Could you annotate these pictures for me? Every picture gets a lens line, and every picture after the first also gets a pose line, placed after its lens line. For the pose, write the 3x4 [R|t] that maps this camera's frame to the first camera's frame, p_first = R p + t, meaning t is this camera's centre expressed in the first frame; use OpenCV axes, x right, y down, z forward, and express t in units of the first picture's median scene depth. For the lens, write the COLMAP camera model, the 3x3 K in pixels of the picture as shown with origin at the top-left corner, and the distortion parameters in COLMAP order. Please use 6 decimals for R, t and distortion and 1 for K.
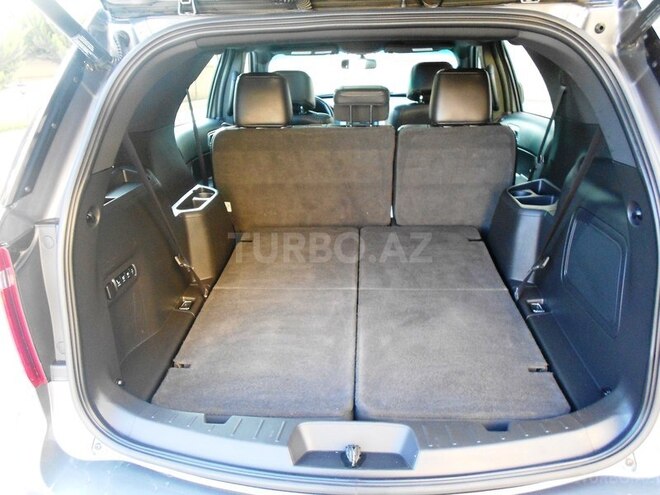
lens RADIAL K [[518.5, 0, 328.5], [0, 518.5, 250.9], [0, 0, 1]] dist [0.010970, -0.019477]
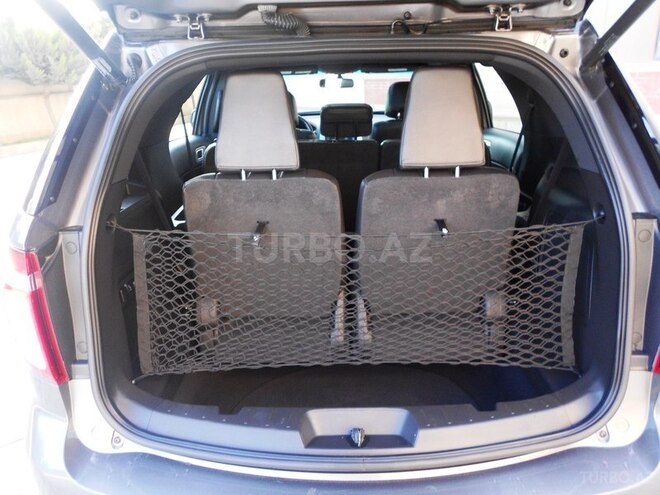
lens RADIAL K [[518.5, 0, 330.1], [0, 518.5, 250.7], [0, 0, 1]] dist [0.010970, -0.019477]
pose [[0.998208, -0.017636, 0.057178, -0.063115], [0.019498, 0.999292, -0.032169, 0.032201], [-0.056570, 0.033226, 0.997846, -0.095570]]
